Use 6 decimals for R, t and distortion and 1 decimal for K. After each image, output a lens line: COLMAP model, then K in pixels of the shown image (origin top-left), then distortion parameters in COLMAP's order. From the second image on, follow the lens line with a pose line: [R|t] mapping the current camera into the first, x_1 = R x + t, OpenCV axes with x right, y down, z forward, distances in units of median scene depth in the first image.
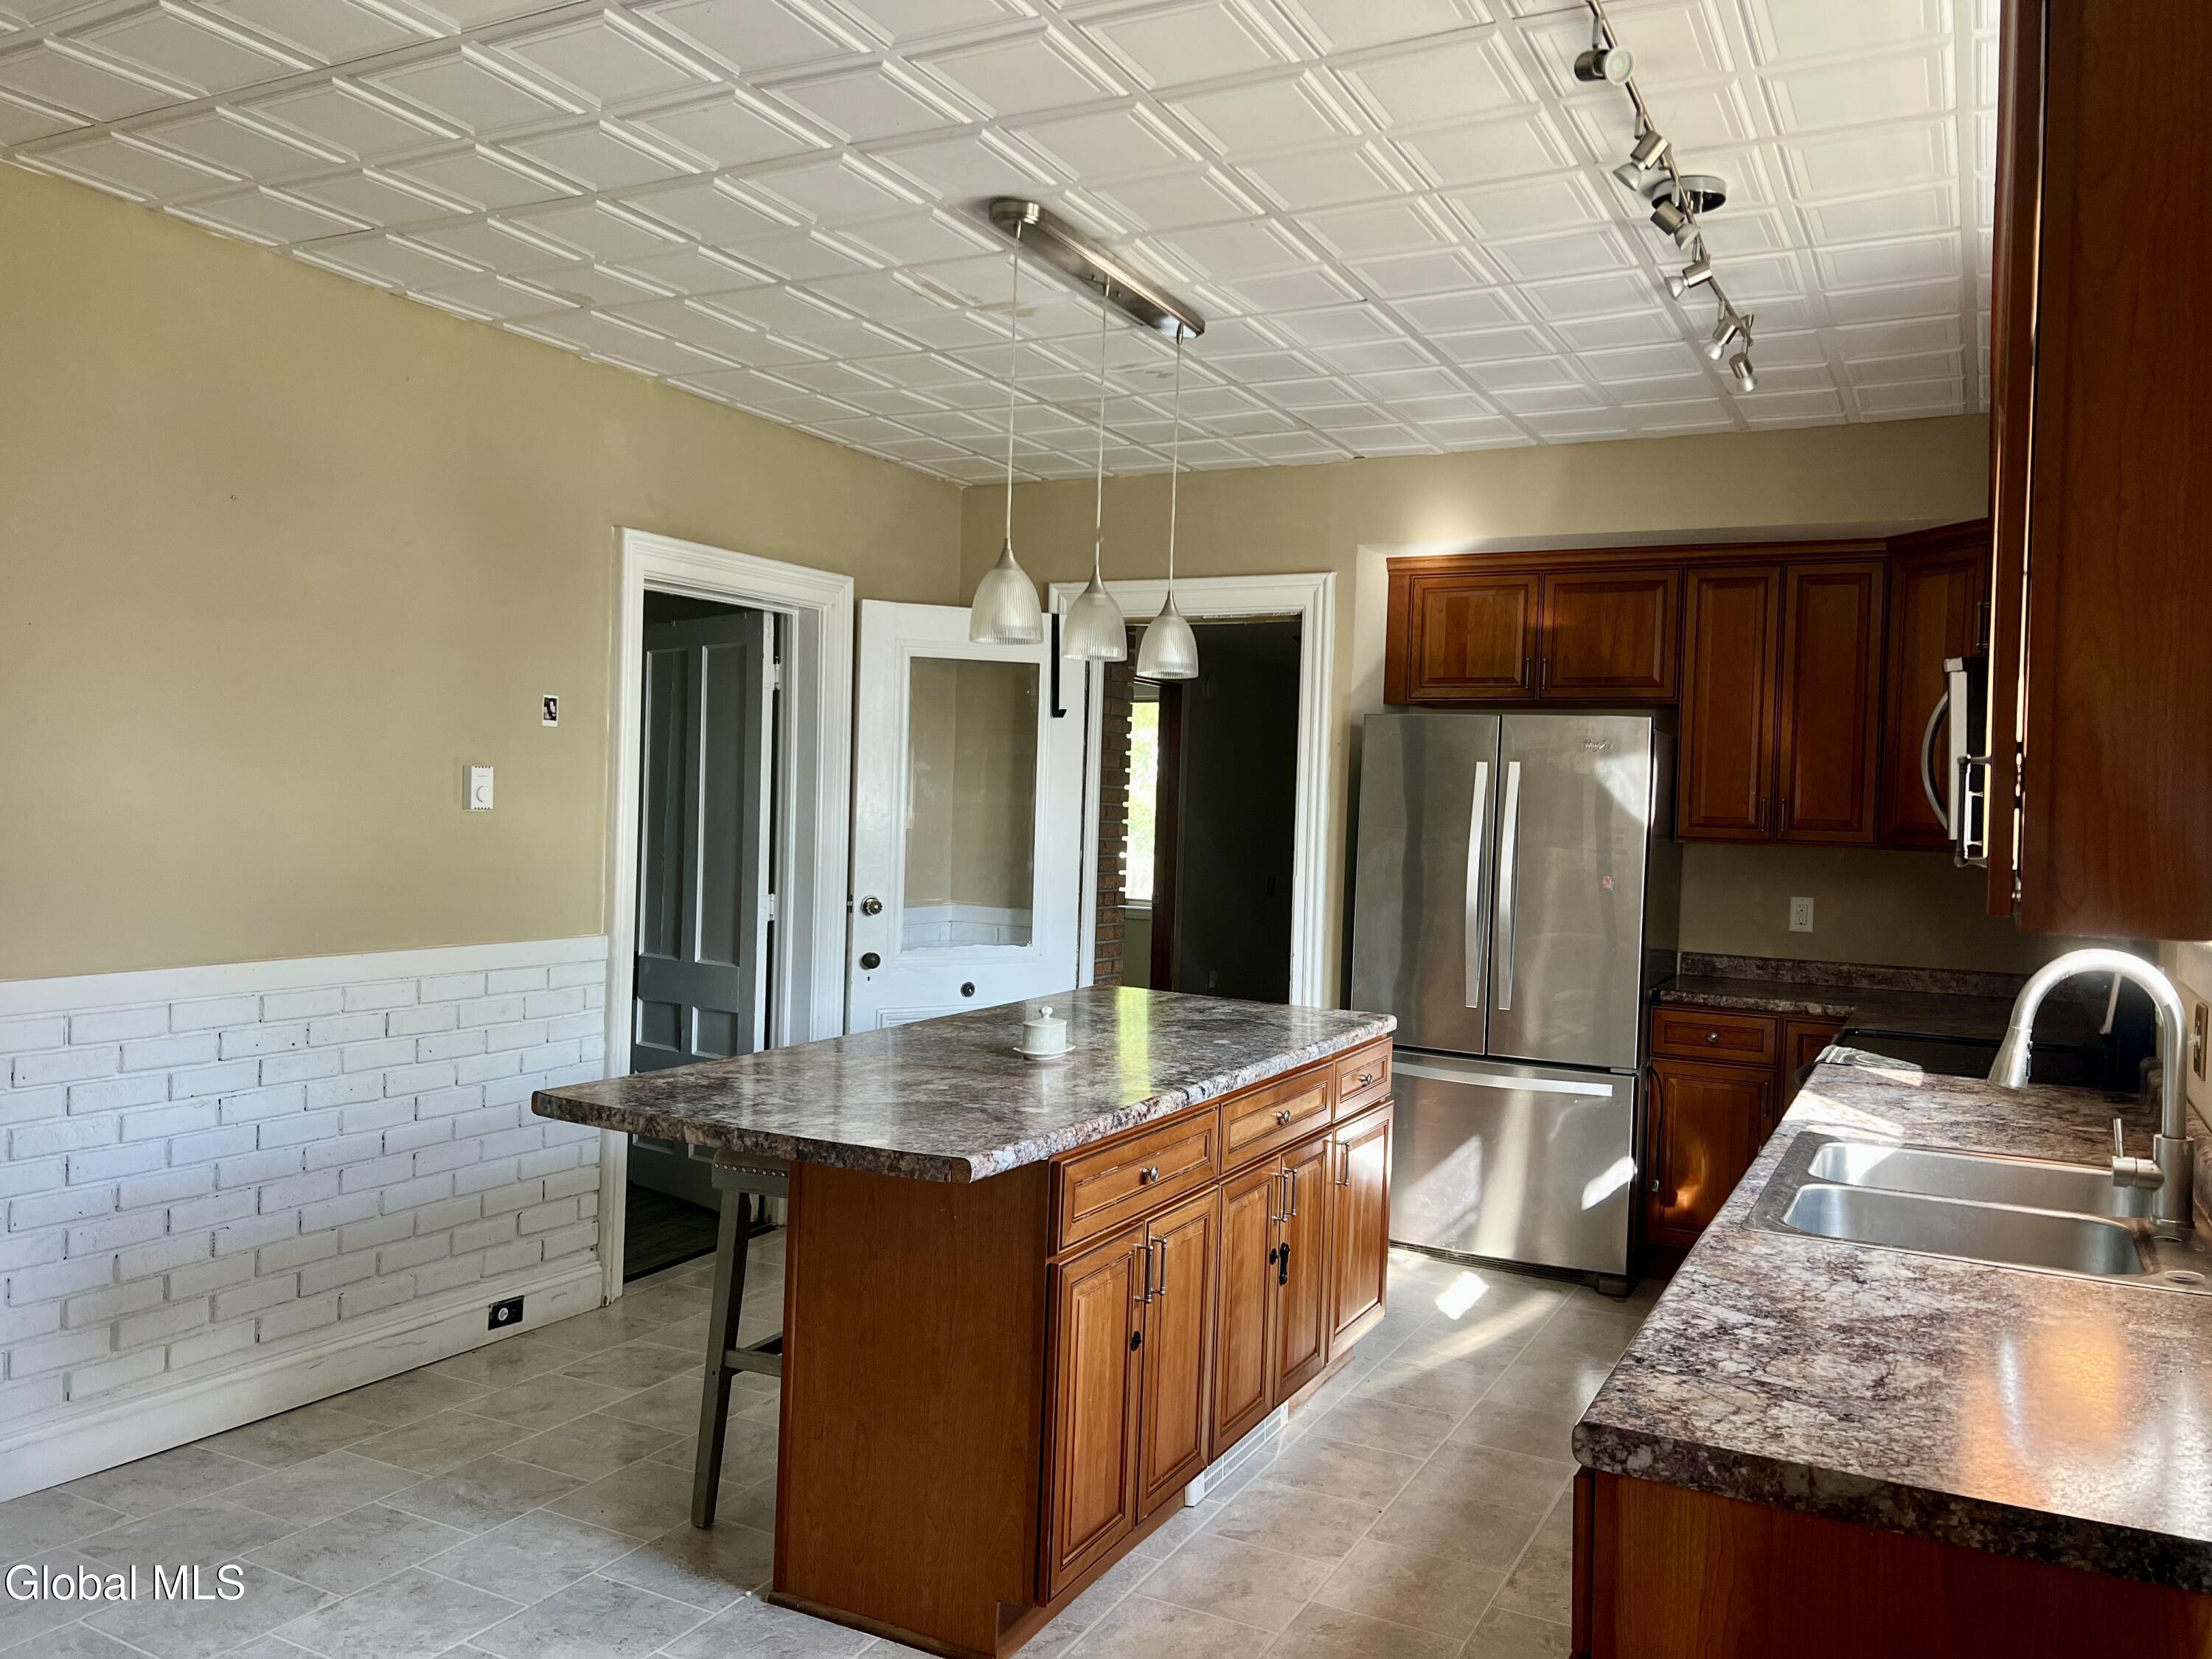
lens RADIAL K [[1665.8, 0, 1107.3], [0, 1665.8, 827.3], [0, 0, 1]] dist [0.045258, -0.055636]
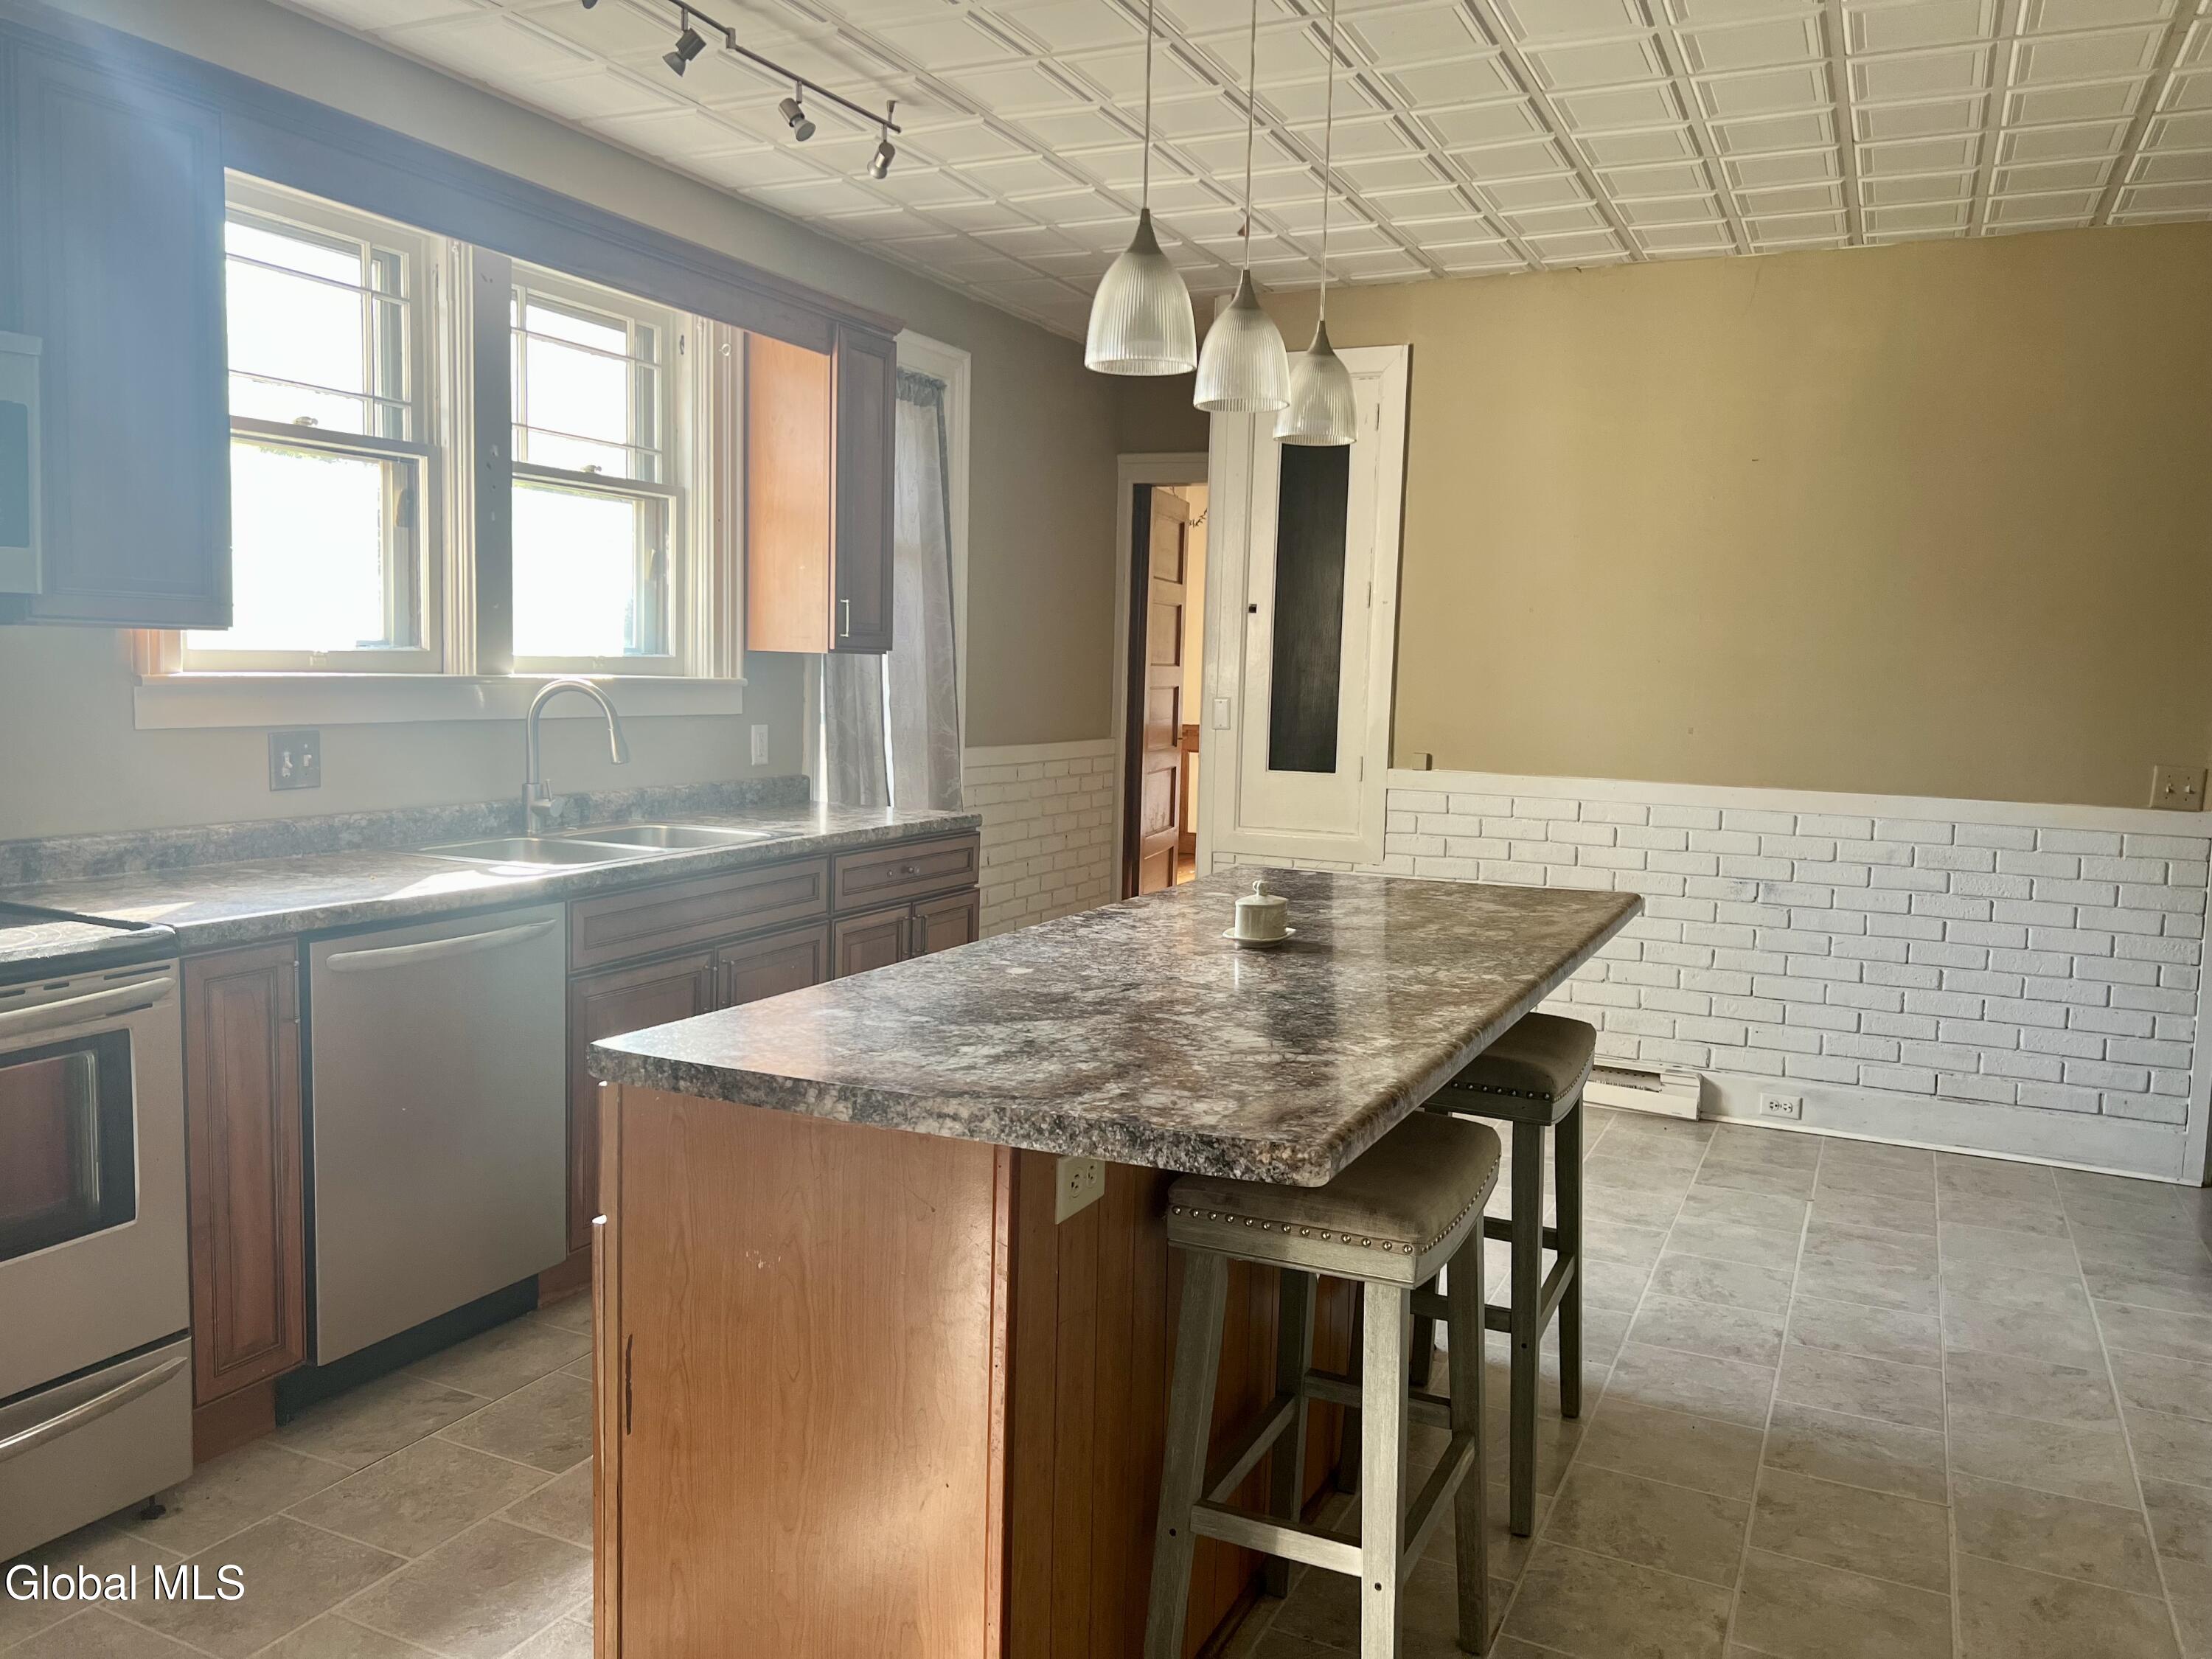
lens RADIAL K [[1665.8, 0, 1107.9], [0, 1665.8, 826.1], [0, 0, 1]] dist [0.045258, -0.055636]
pose [[-0.997497, -0.054905, -0.044558, 0.073722], [-0.059678, 0.991684, 0.114026, -0.001713], [0.037926, 0.116399, -0.992478, 1.811207]]
